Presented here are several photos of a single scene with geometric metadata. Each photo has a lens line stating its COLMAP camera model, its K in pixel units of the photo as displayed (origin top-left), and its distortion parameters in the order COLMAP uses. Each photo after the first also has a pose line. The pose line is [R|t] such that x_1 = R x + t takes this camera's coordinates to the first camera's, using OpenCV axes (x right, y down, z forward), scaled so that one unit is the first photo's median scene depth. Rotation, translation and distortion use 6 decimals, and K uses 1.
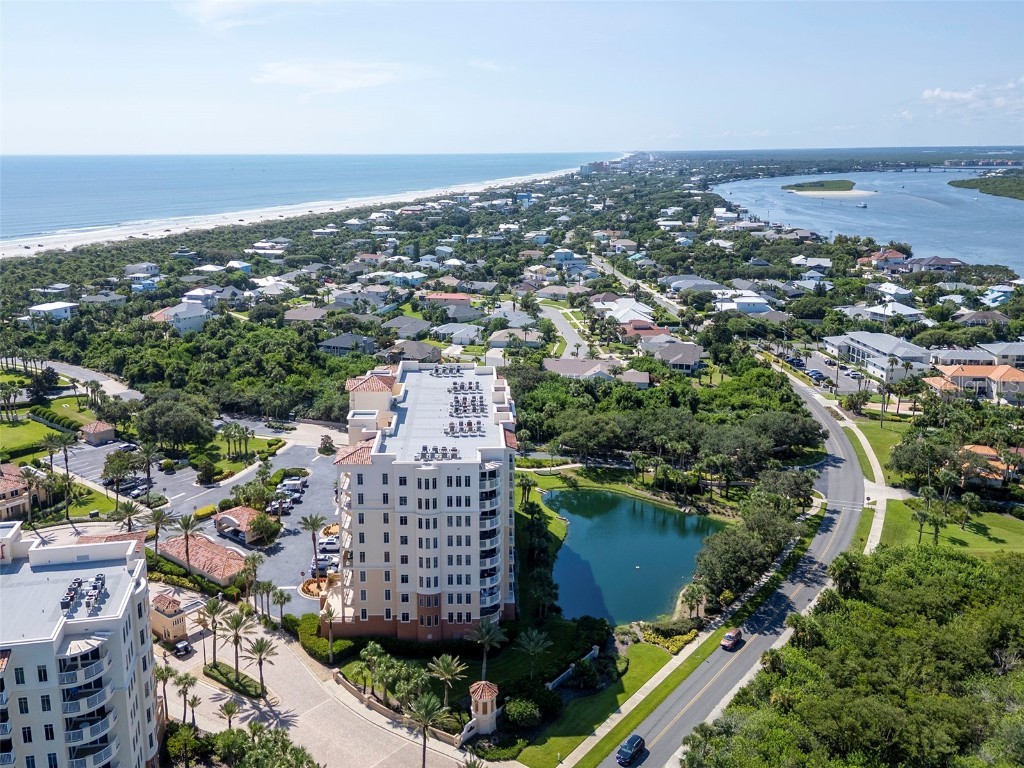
lens RADIAL K [[891.7, 0, 528.2], [0, 891.7, 384.9], [0, 0, 1]] dist [0.004660, 0.000454]
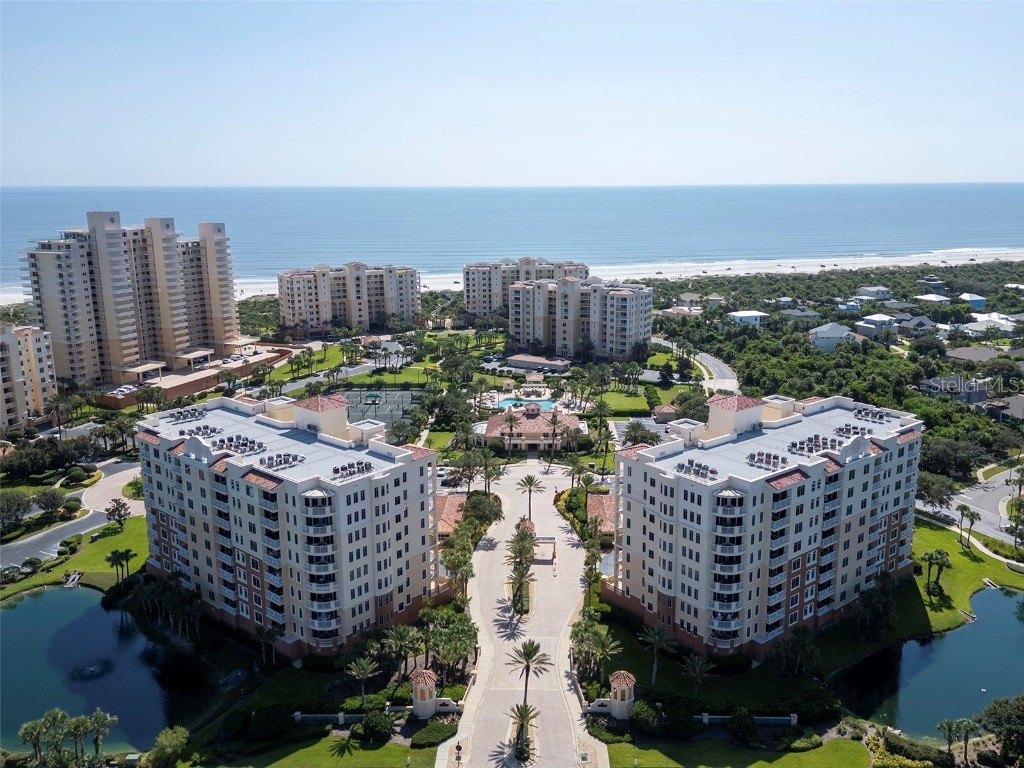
lens RADIAL K [[891.7, 0, 528.2], [0, 891.7, 384.9], [0, 0, 1]] dist [0.004660, 0.000454]
pose [[0.588811, 0.175636, -0.788957, 0.607482], [-0.196908, 0.977867, 0.070736, -0.058753], [0.783919, 0.113702, 0.610363, 0.176179]]
